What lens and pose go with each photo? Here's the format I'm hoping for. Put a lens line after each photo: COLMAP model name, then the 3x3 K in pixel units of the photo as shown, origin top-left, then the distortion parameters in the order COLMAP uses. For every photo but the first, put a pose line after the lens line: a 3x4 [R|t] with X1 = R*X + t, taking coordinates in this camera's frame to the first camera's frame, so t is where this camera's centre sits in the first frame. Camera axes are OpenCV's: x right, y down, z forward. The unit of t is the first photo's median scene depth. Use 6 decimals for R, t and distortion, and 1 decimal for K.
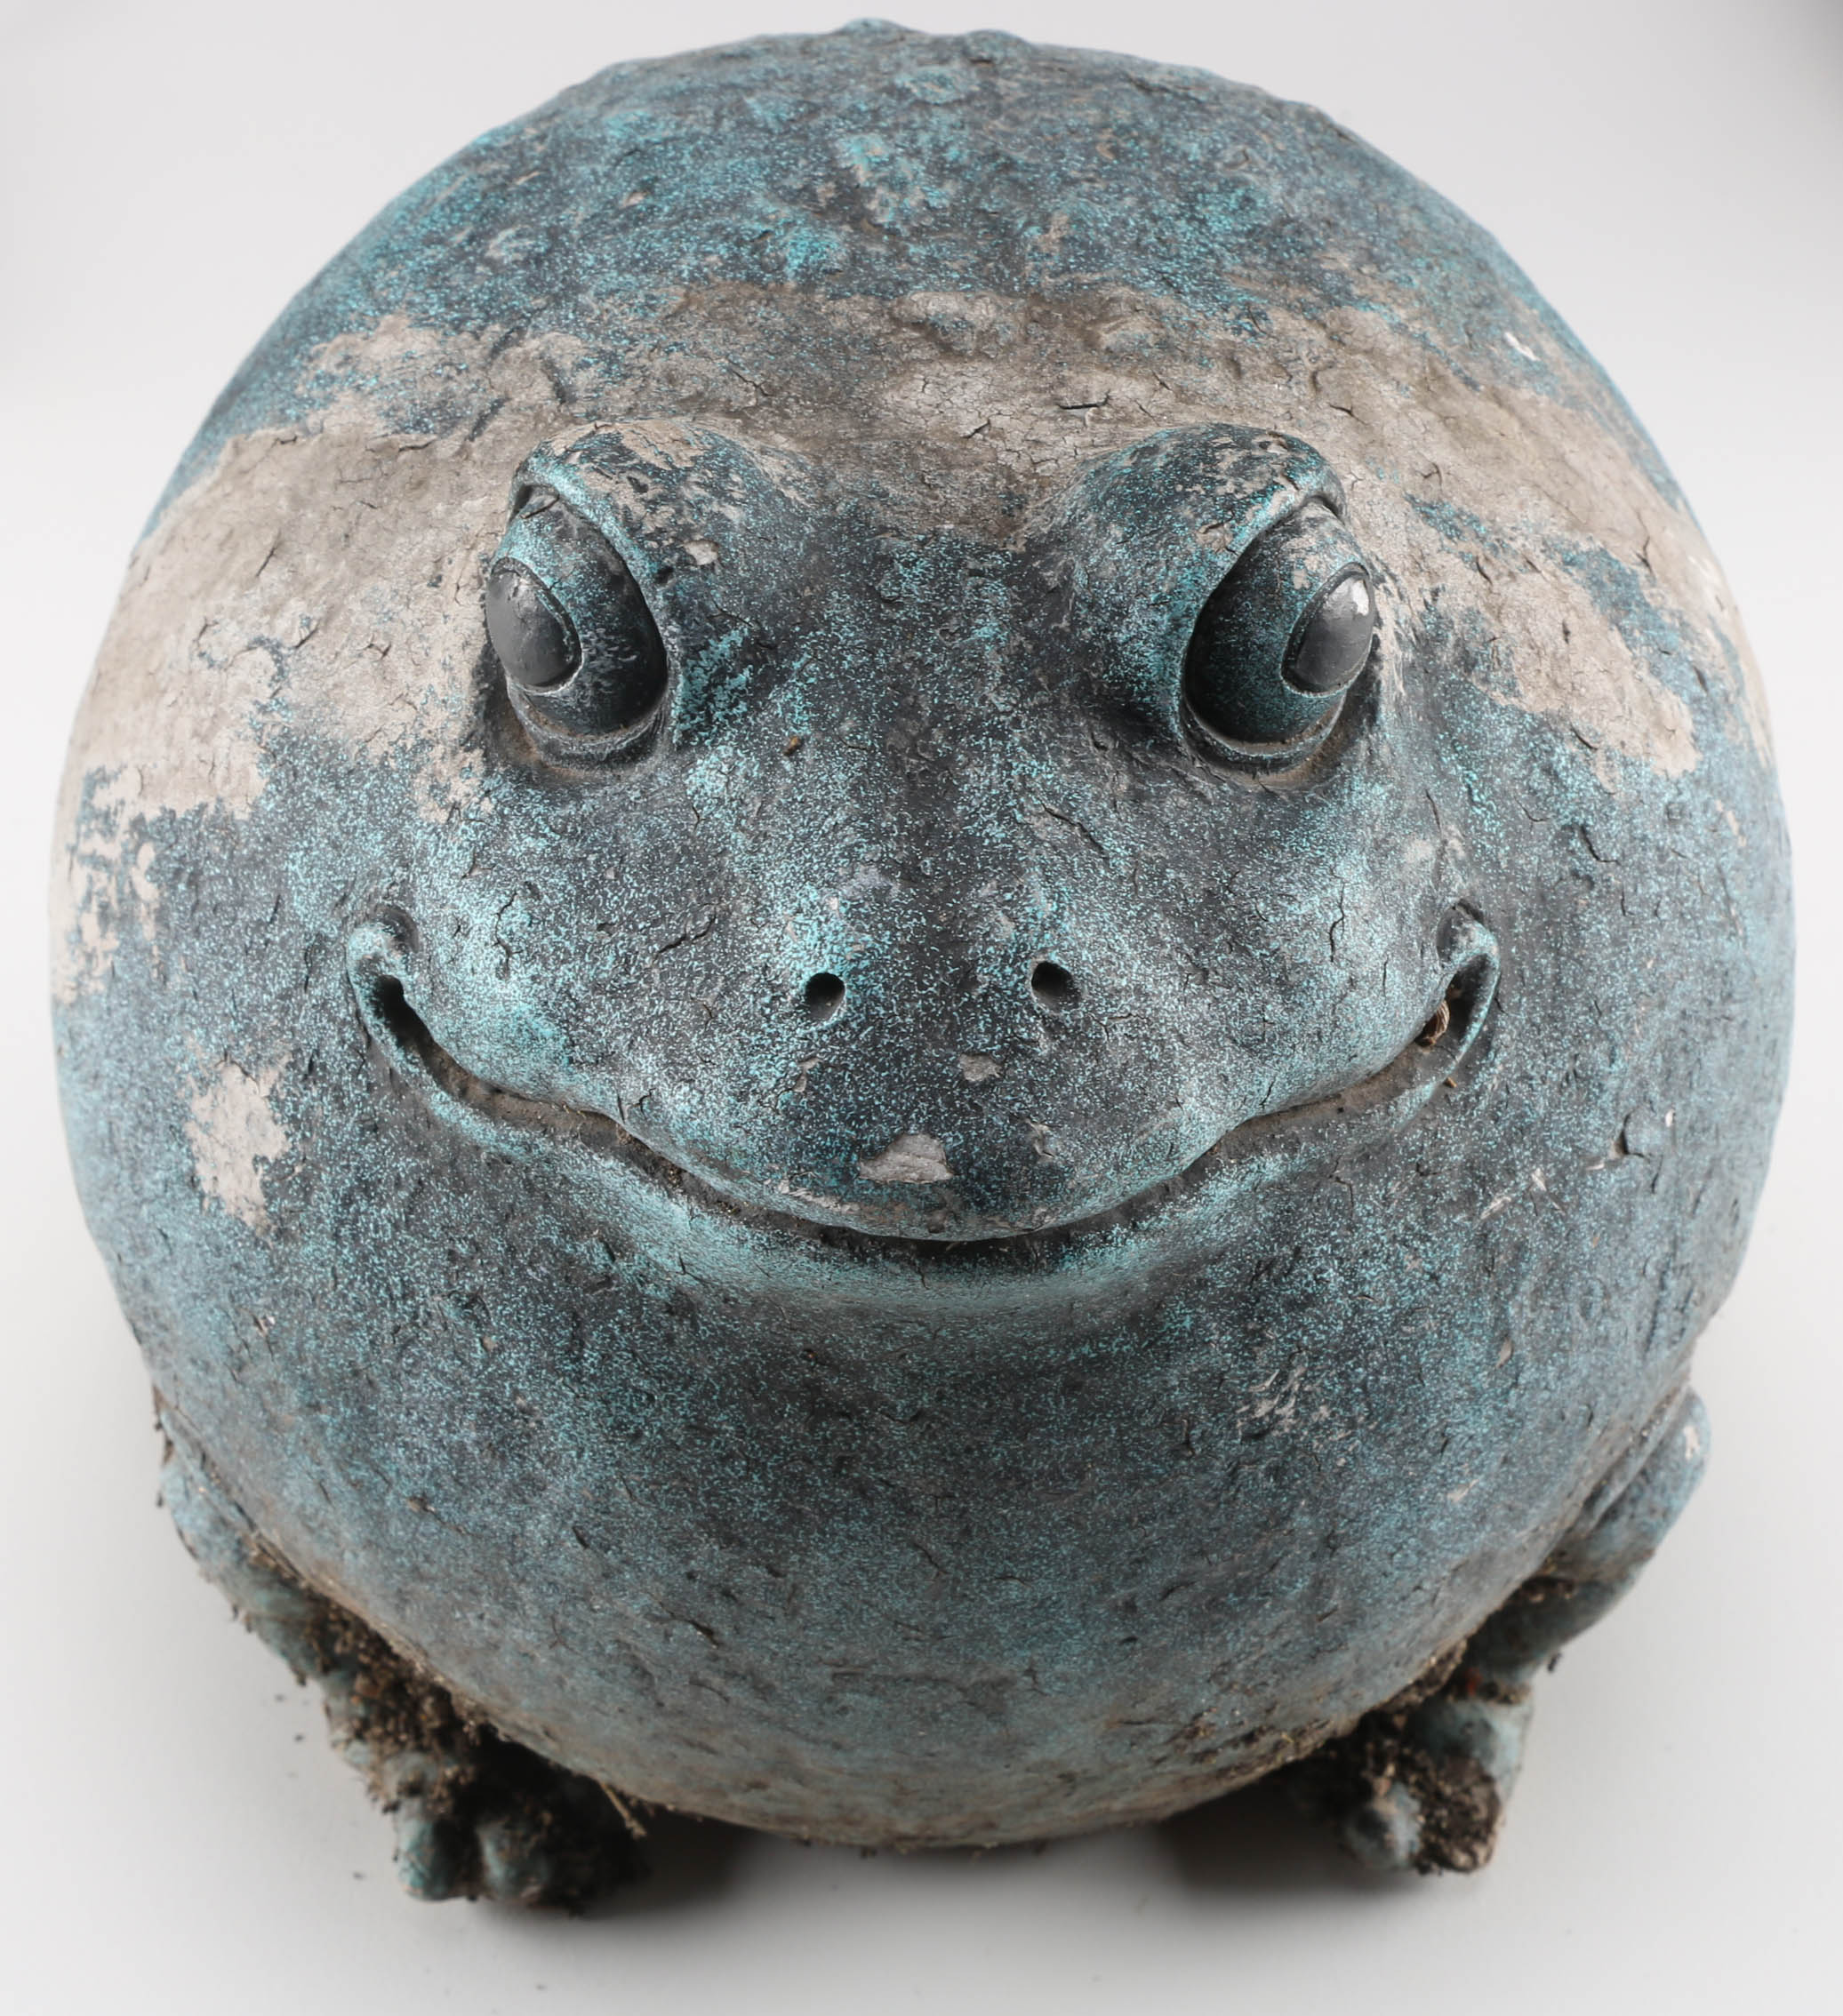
lens RADIAL K [[6530.1, 0, 934.7], [0, 6530.1, 1008.5], [0, 0, 1]] dist [0.527049, 0.000000]
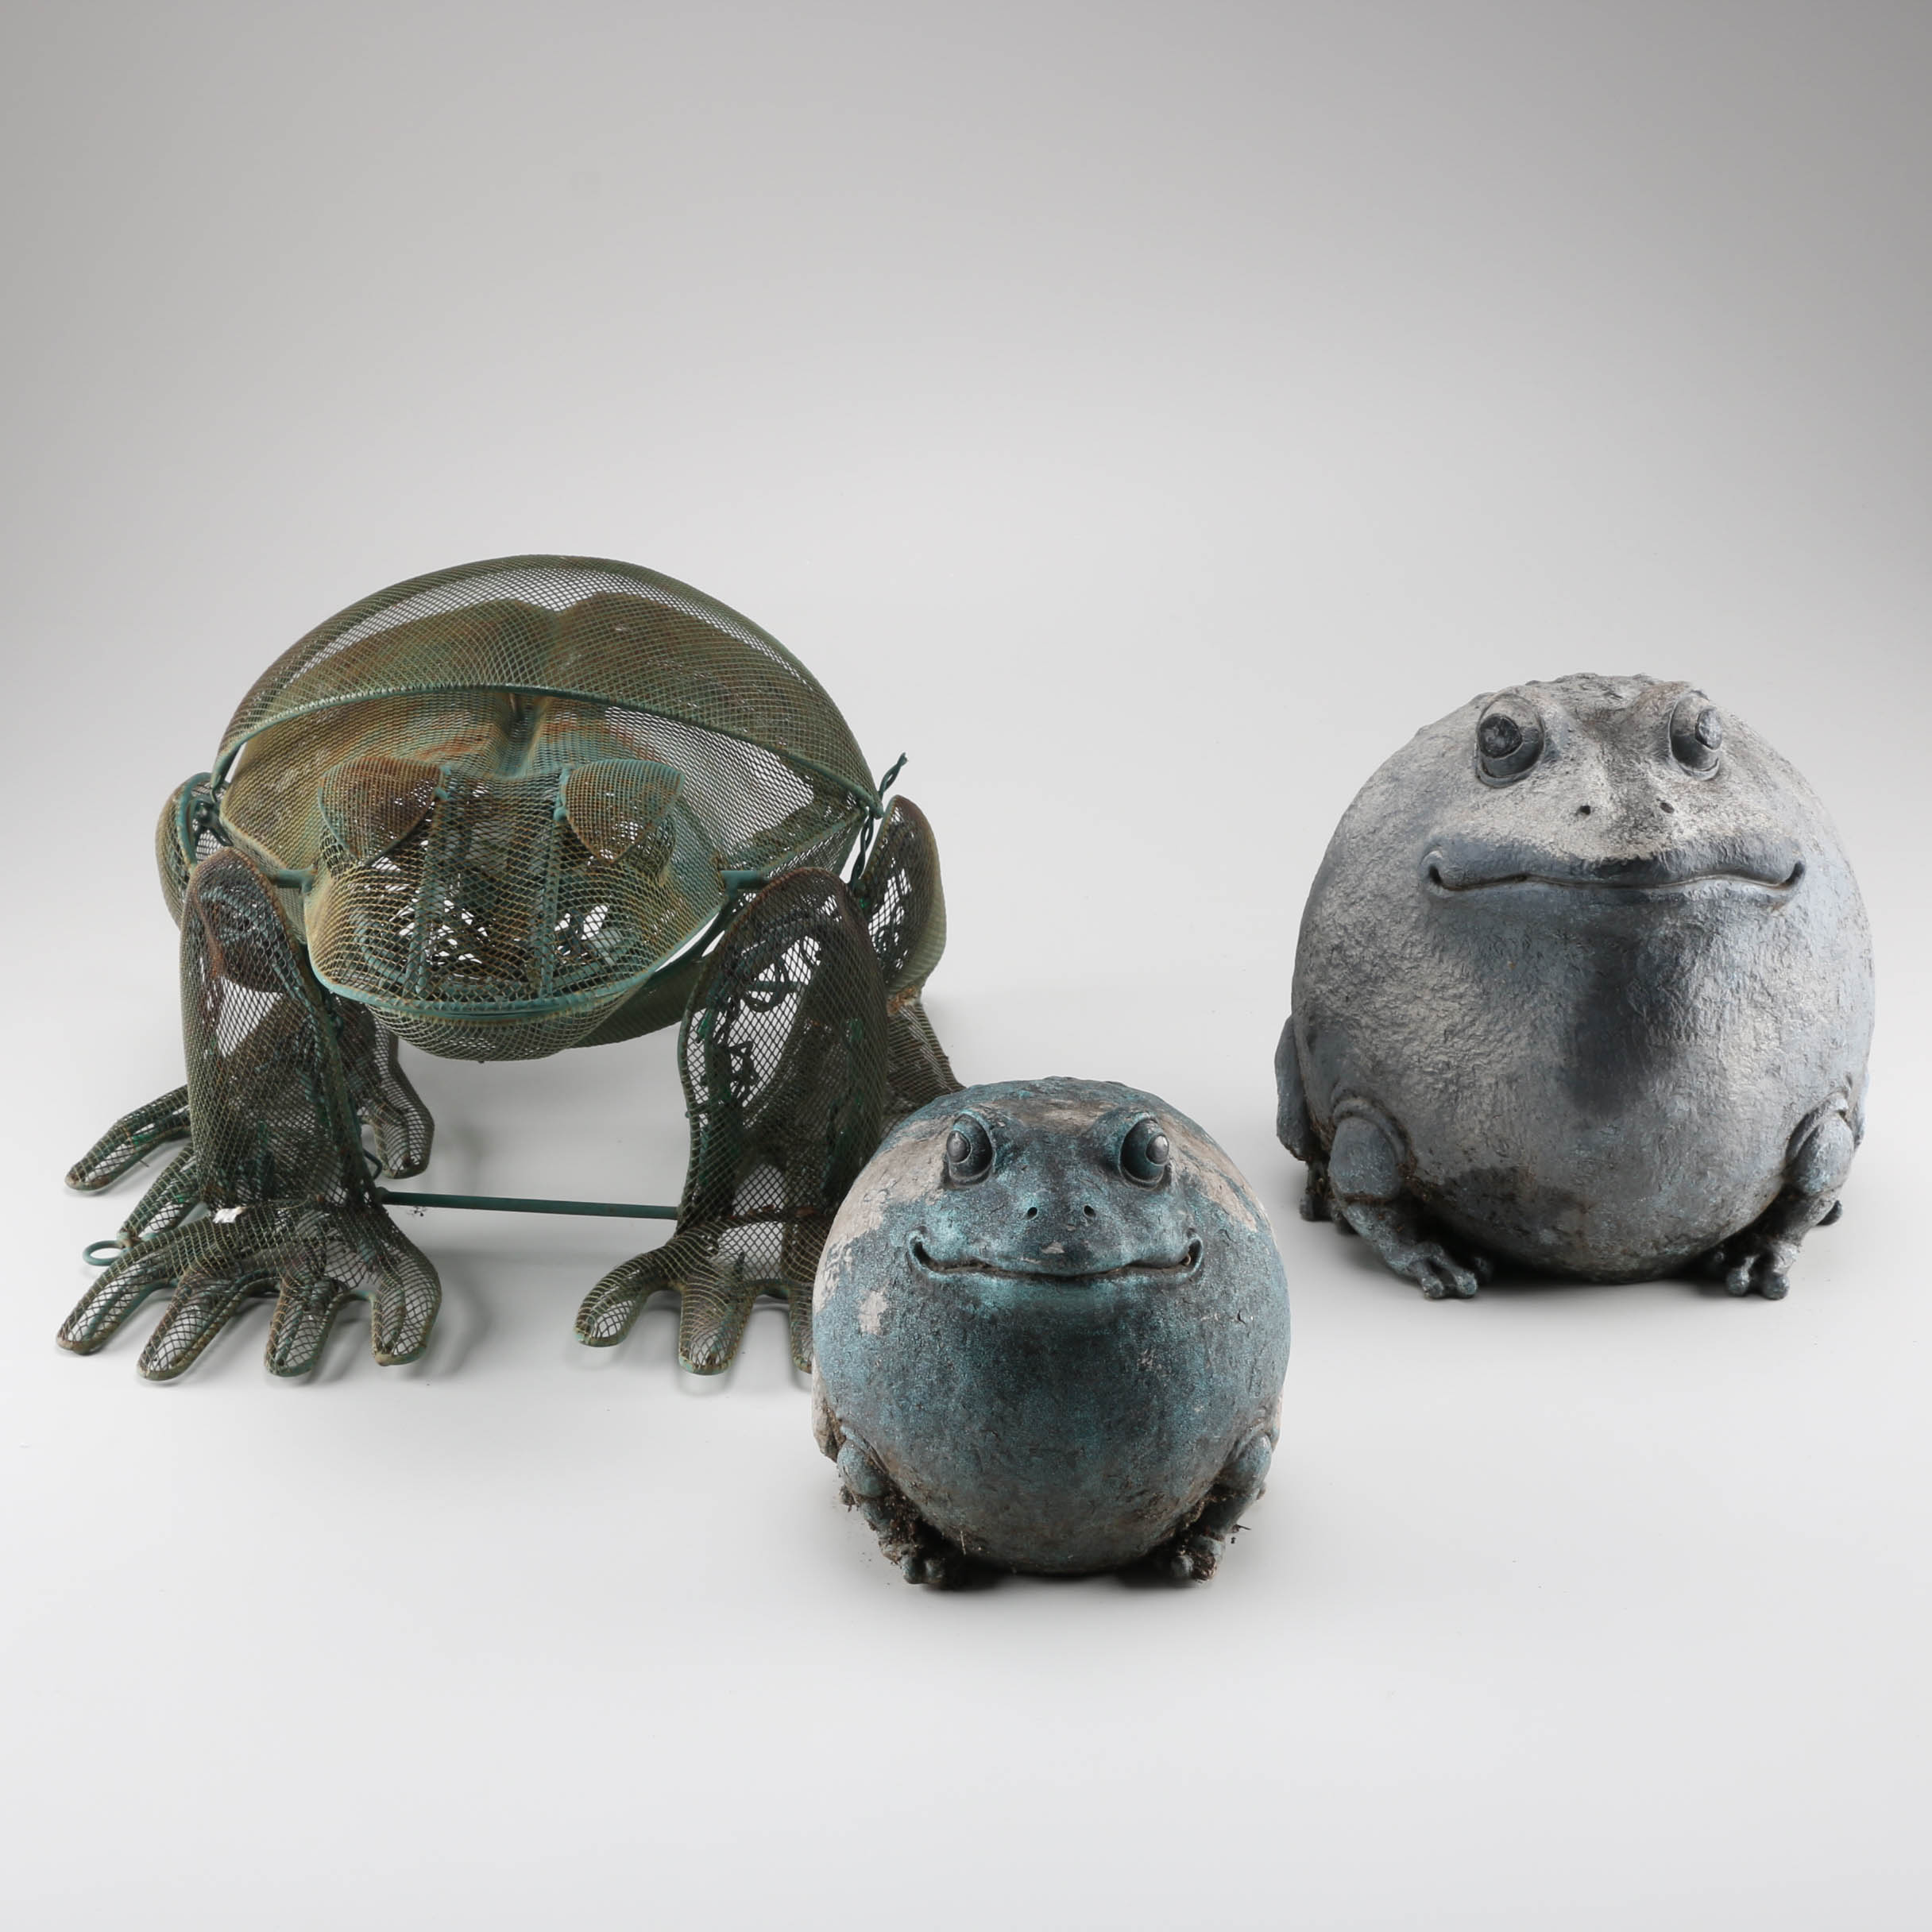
lens RADIAL K [[3810.3, 0, 985.1], [0, 3810.3, 968.0], [0, 0, 1]] dist [0.003825, 0.000000]
pose [[0.999974, 0.006108, -0.003734, -0.036071], [-0.007123, 0.901174, -0.433400, 0.830127], [0.000718, 0.433415, 0.901194, -1.116144]]
